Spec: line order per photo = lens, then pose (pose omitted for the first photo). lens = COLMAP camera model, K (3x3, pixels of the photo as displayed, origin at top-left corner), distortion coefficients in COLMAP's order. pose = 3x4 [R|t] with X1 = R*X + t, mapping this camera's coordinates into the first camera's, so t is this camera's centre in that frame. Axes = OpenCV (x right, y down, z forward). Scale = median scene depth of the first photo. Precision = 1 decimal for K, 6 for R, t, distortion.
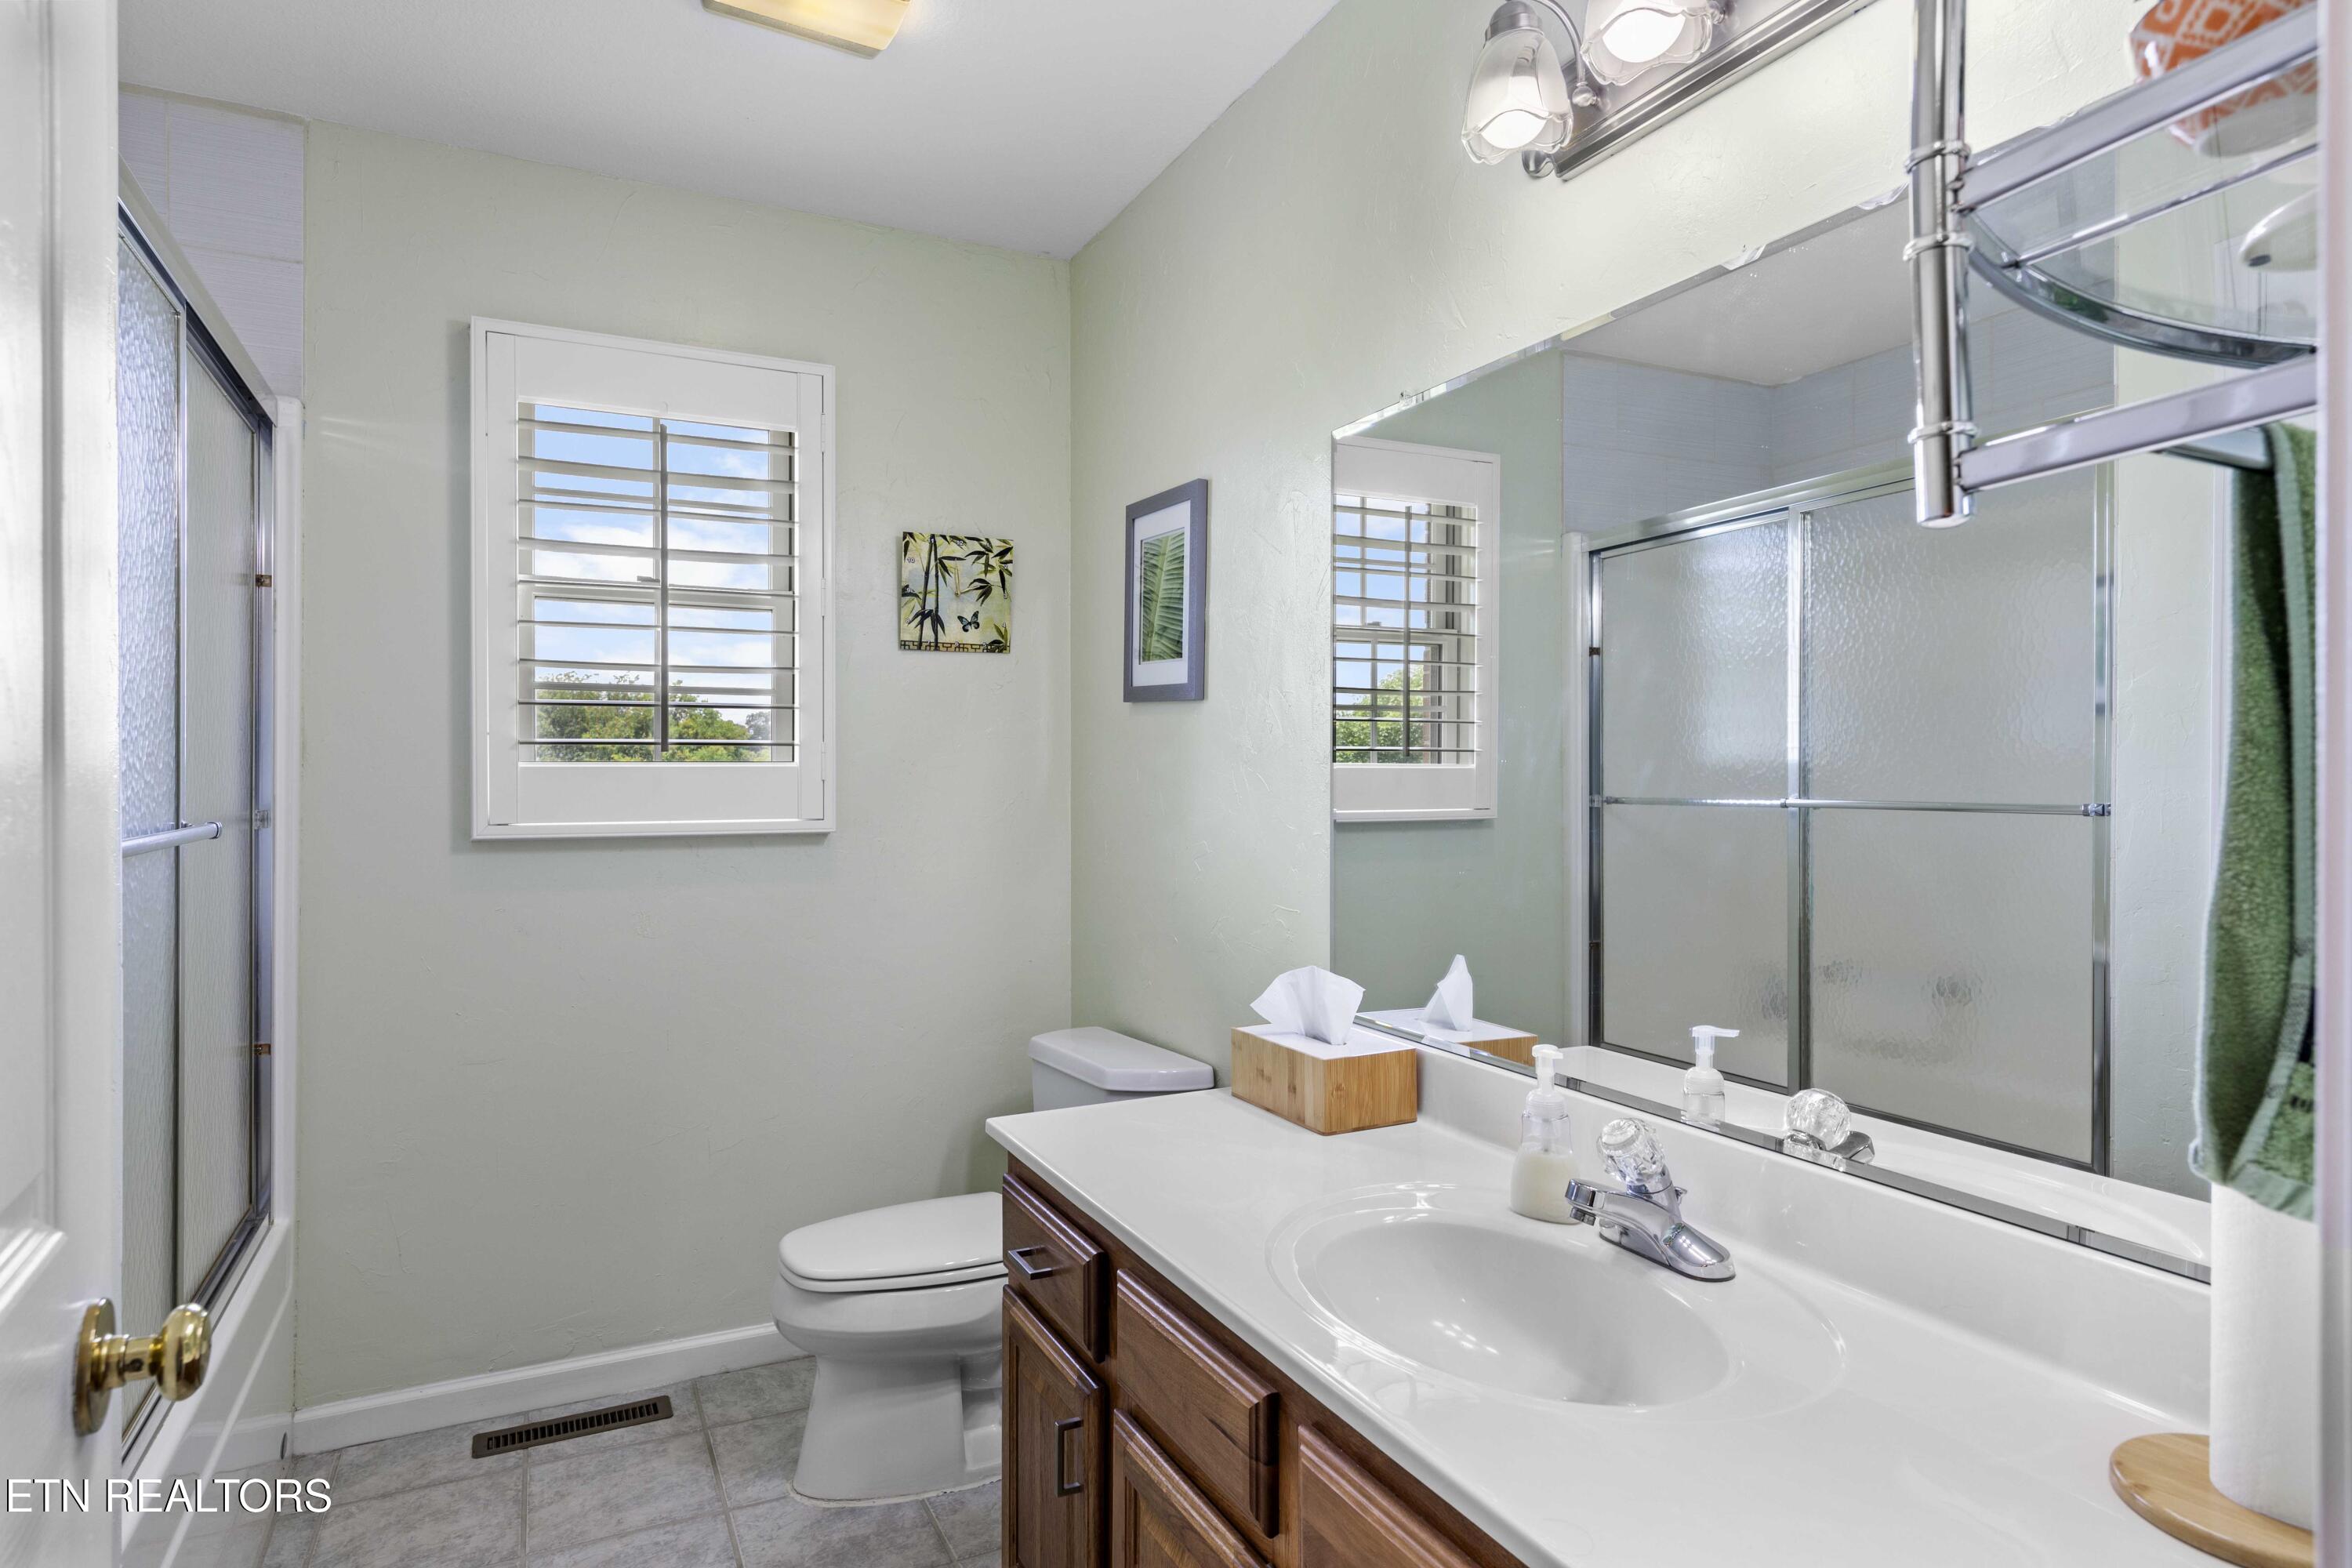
lens RADIAL K [[1277.9, 0, 1167.6], [0, 1277.9, 777.6], [0, 0, 1]] dist [-0.009144, -0.001303]
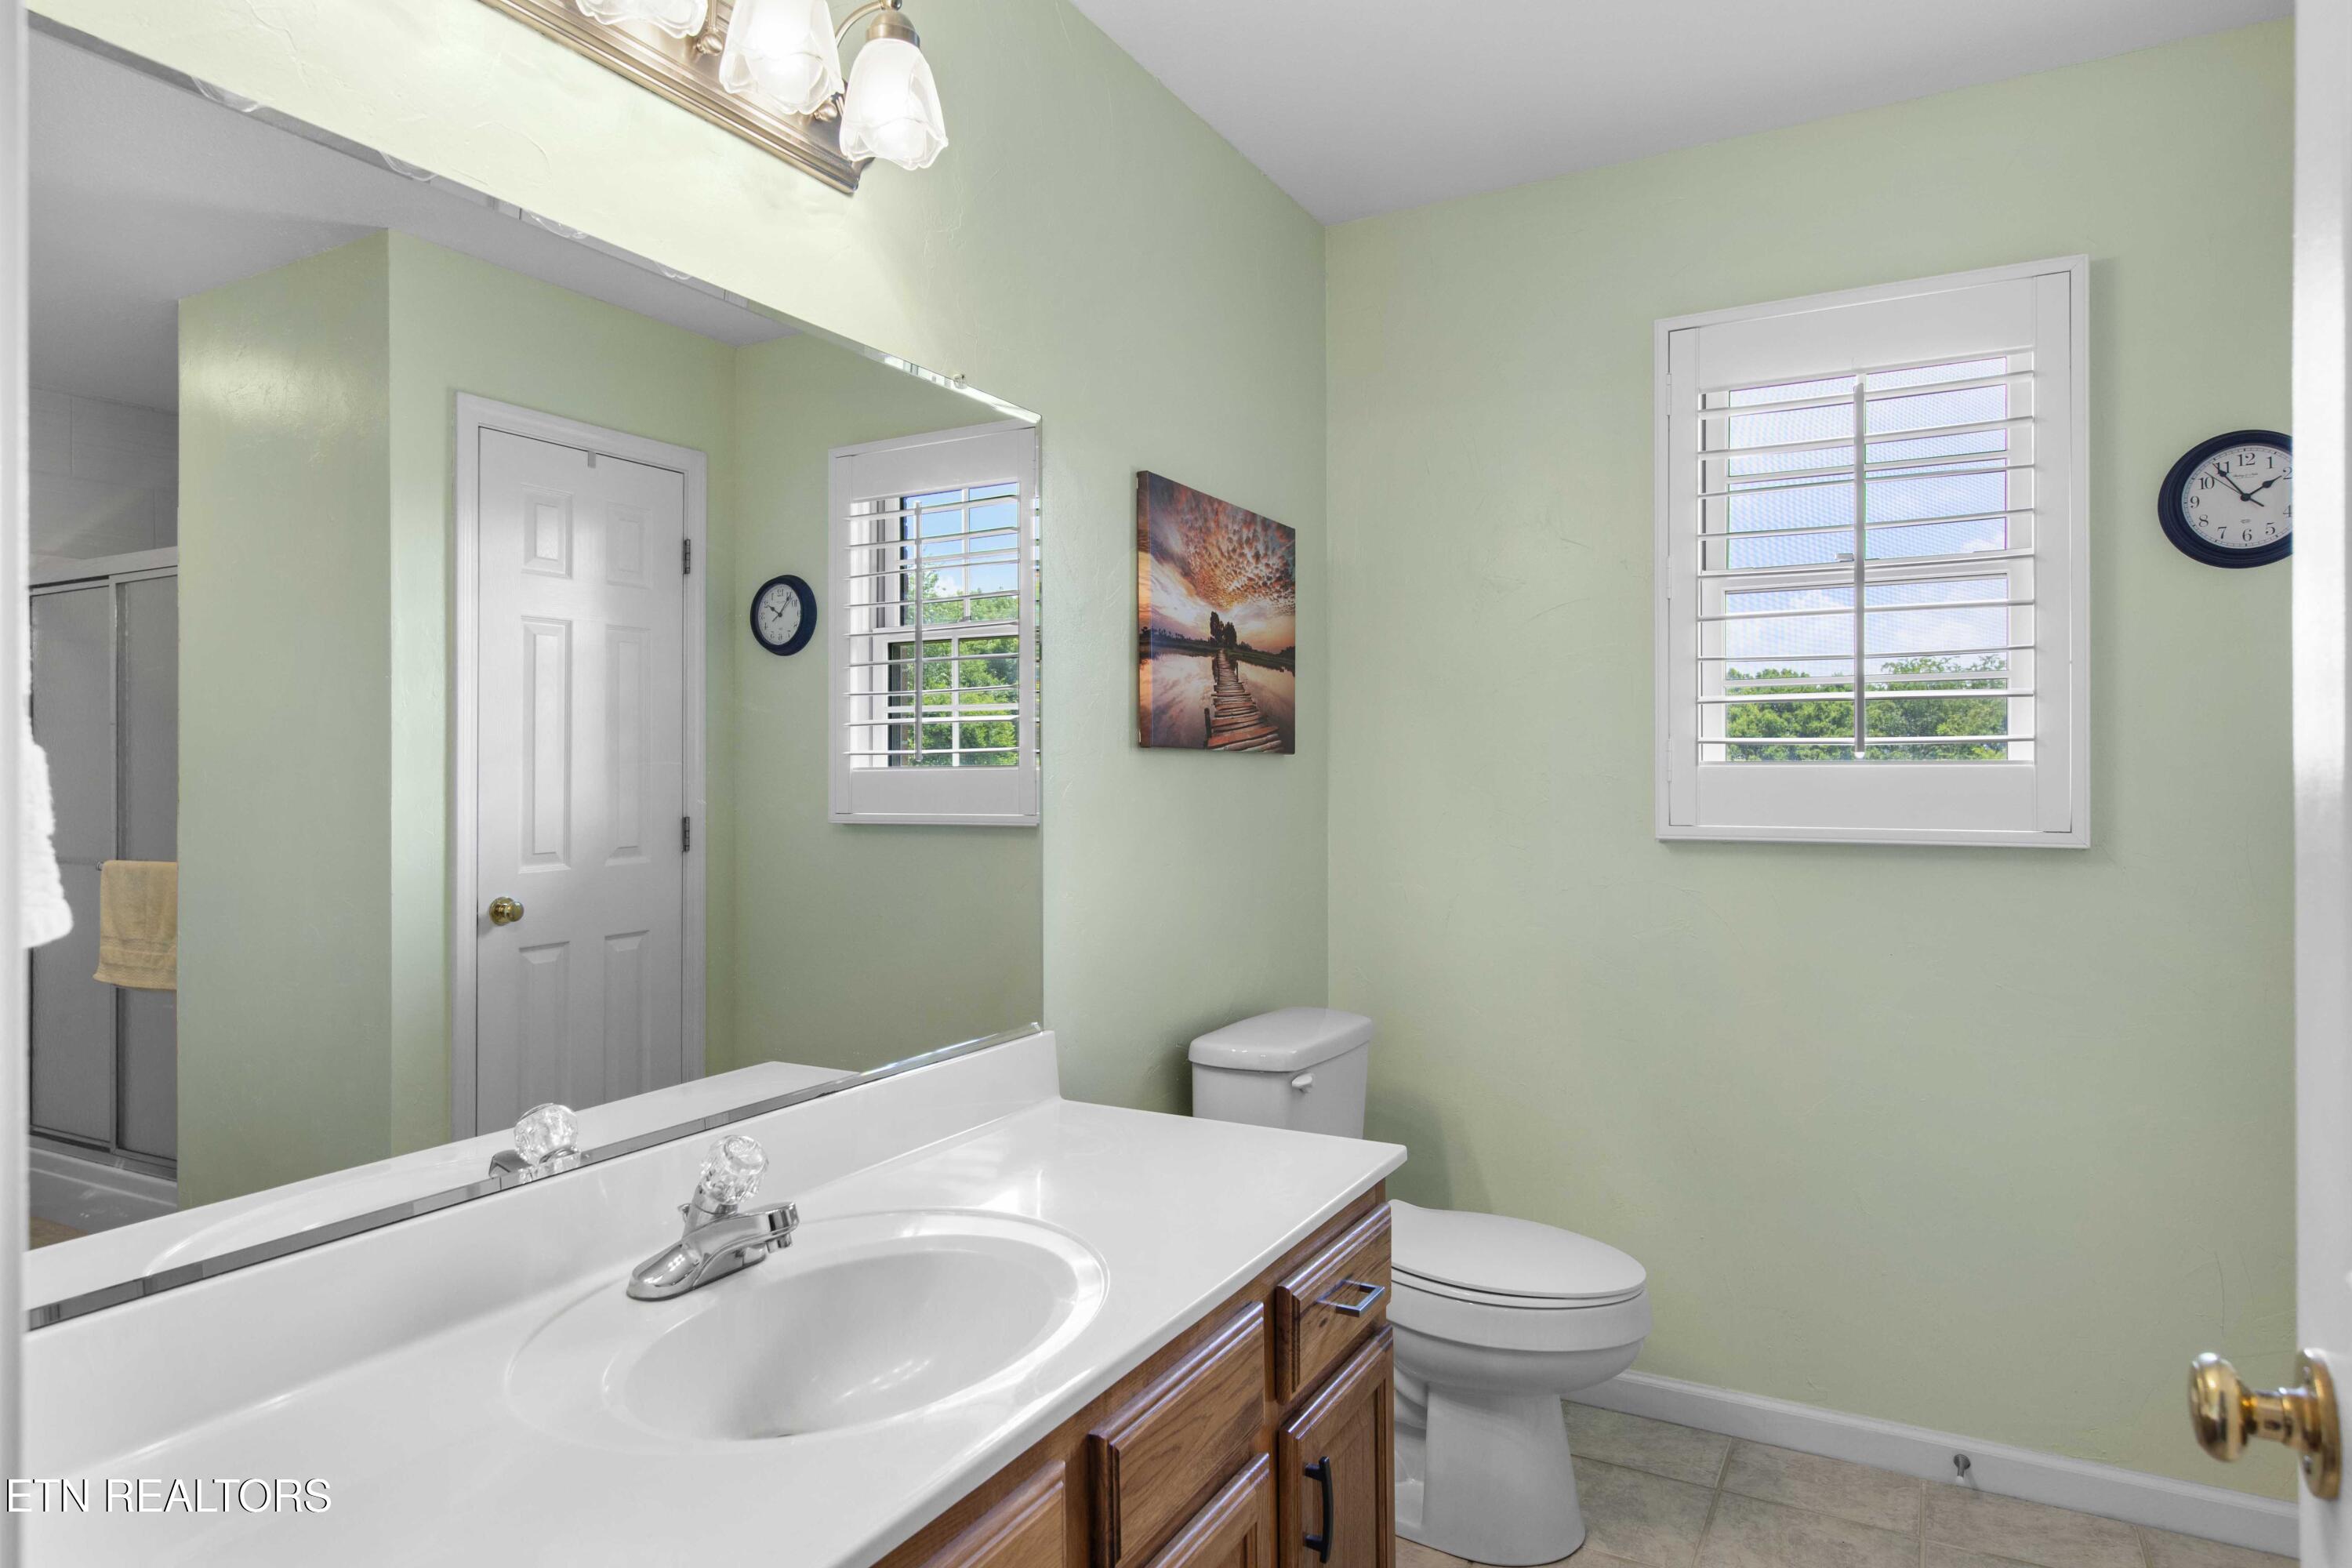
lens RADIAL K [[1367.7, 0, 1173.4], [0, 1367.7, 779.3], [0, 0, 1]] dist [0.007293, 0.001461]
pose [[0.578770, 0.002829, -0.815486, 0.109278], [-0.002412, 0.999996, 0.001758, -0.000407], [0.815487, 0.000949, 0.578774, 0.053354]]
